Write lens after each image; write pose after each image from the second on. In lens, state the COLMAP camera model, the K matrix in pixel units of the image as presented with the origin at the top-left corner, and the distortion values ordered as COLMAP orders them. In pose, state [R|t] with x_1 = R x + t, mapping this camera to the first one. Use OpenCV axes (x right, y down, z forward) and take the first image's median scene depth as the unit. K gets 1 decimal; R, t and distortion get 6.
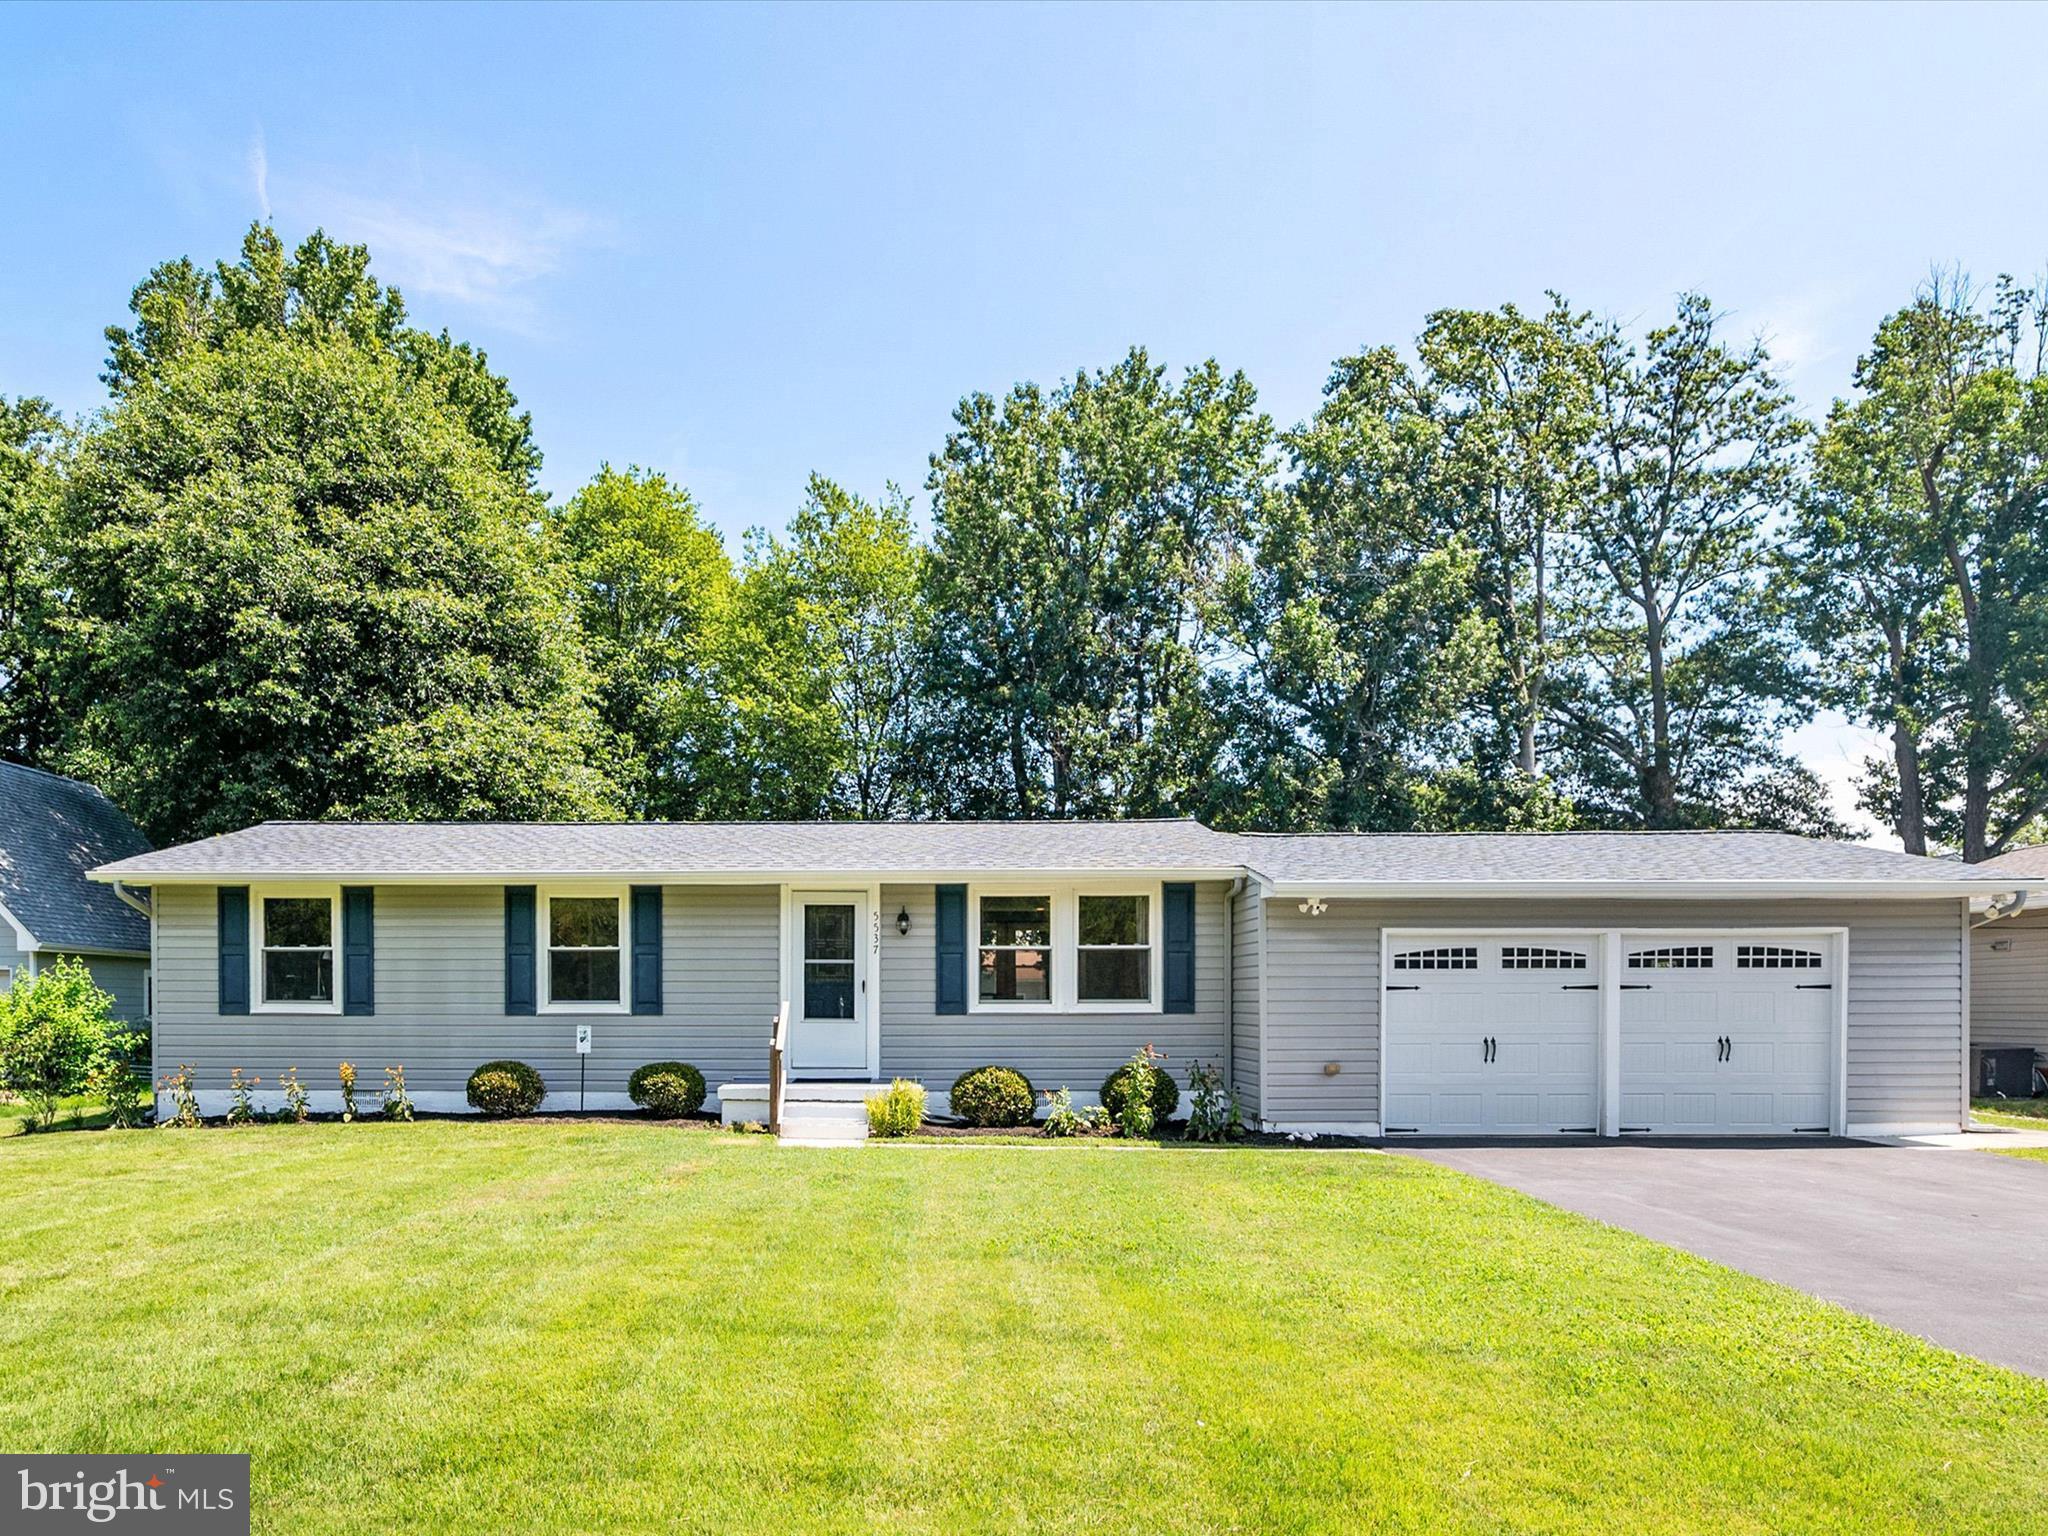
lens RADIAL K [[1545.7, 0, 1022.7], [0, 1545.7, 813.7], [0, 0, 1]] dist [-0.012016, -0.002359]
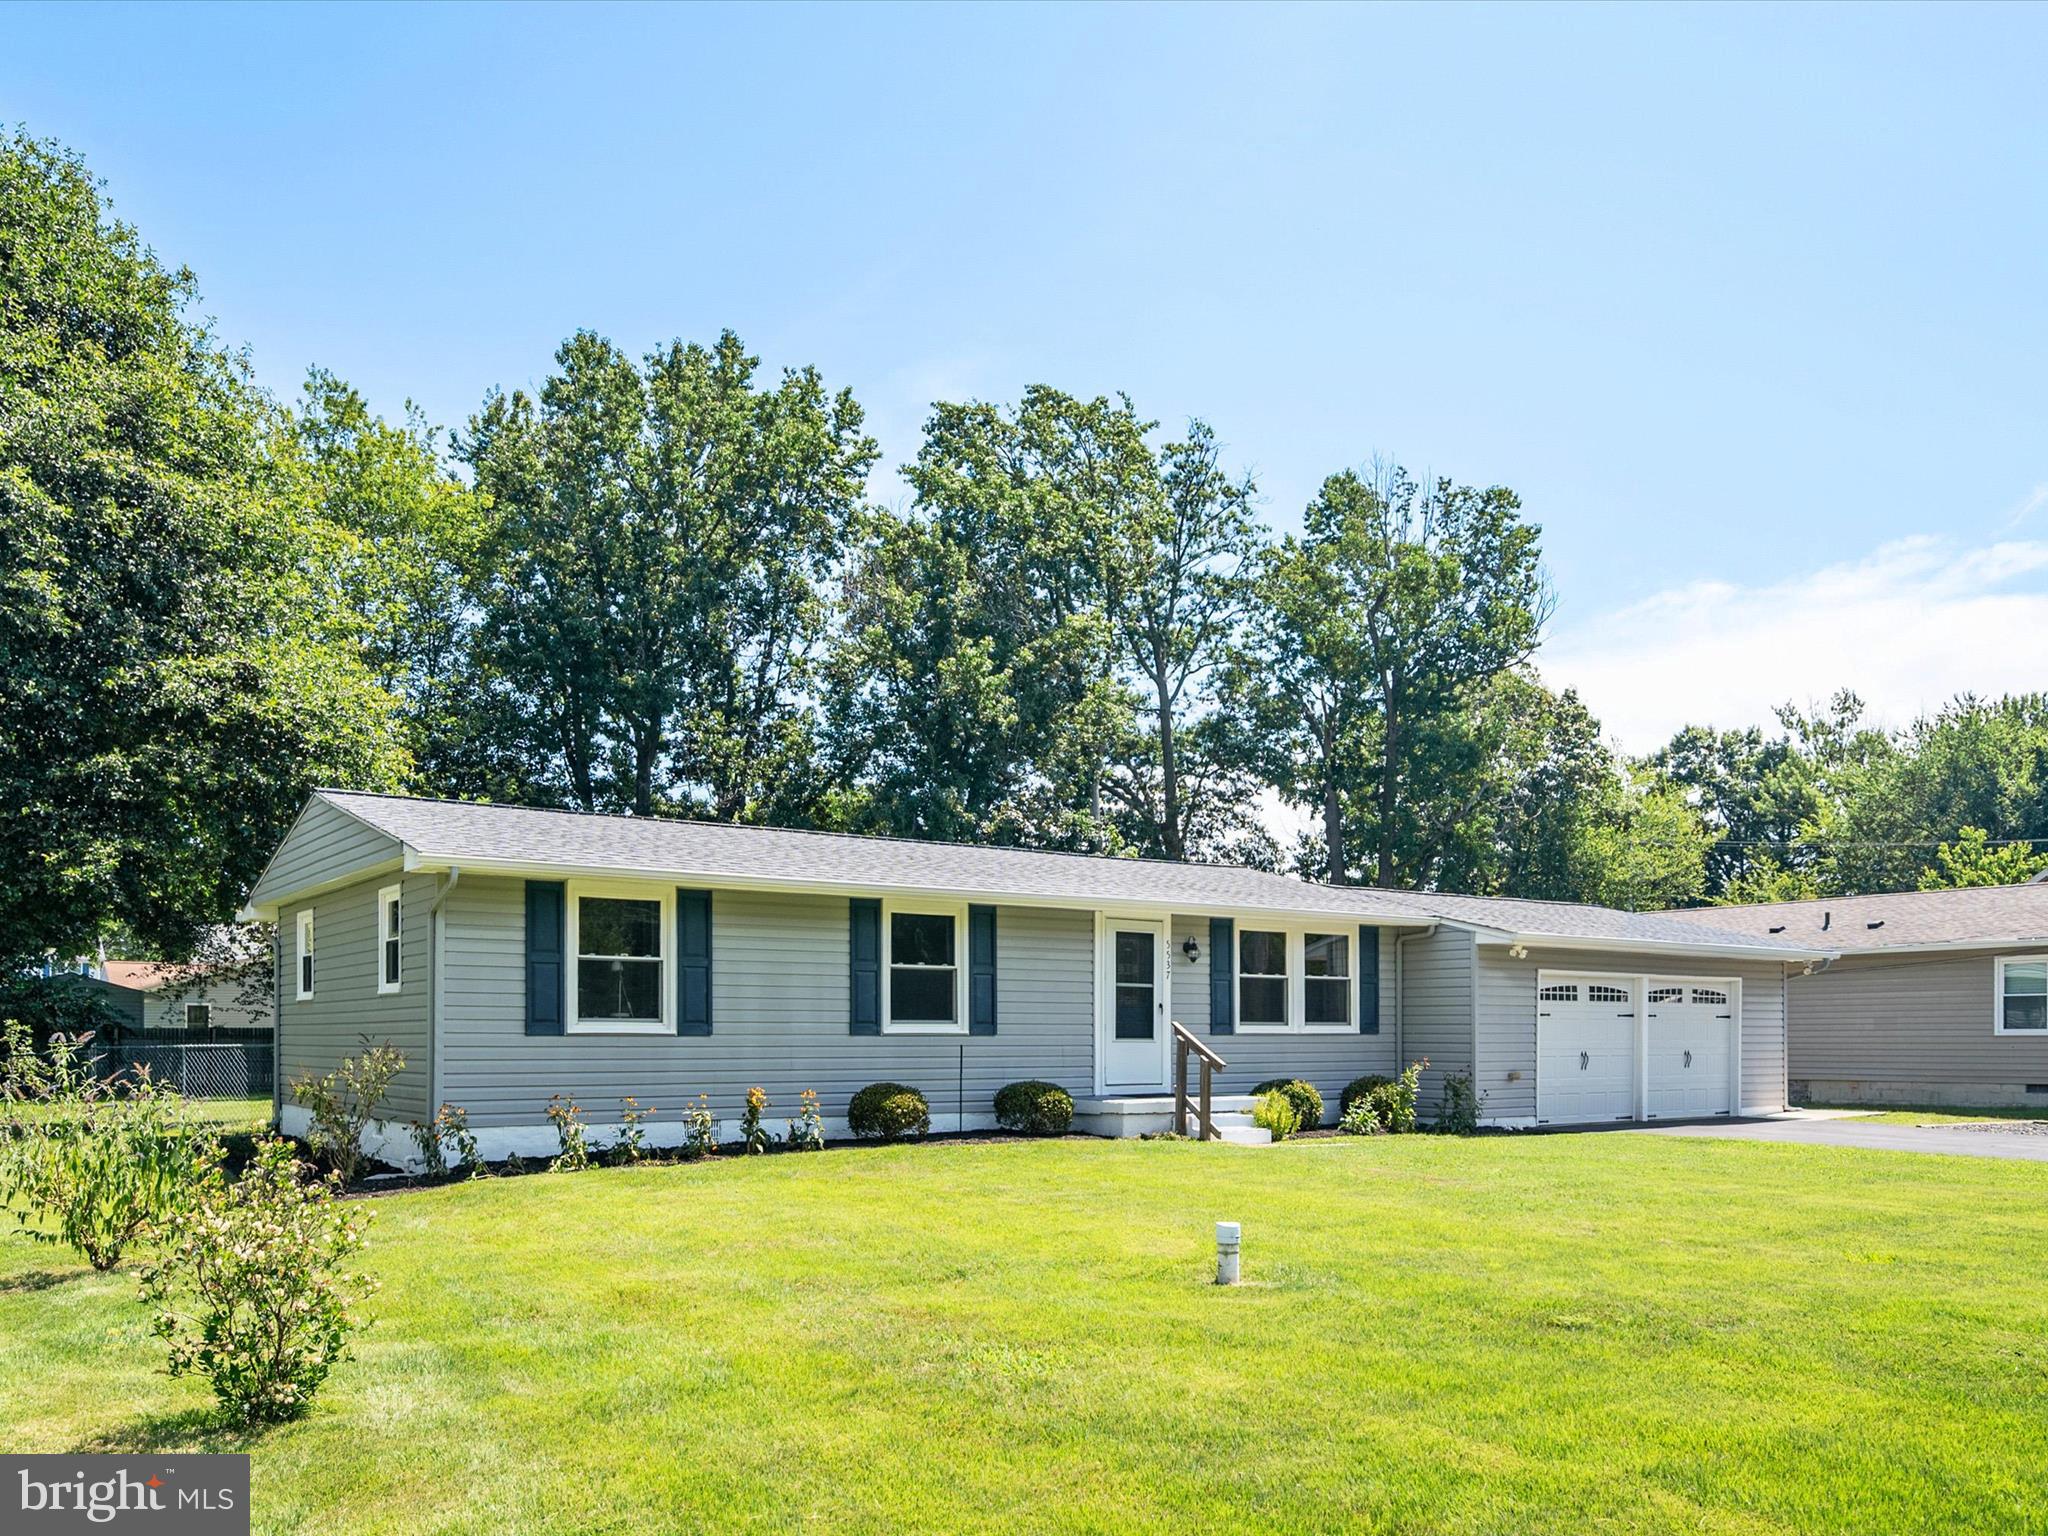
lens RADIAL K [[1749.5, 0, 935.5], [0, 1749.5, 858.4], [0, 0, 1]] dist [-0.001217, 0.003970]
pose [[0.773646, 0.063507, 0.630428, -0.992455], [-0.082338, 0.996604, 0.000650, 0.018451], [-0.628246, -0.052411, 0.776247, 0.147047]]
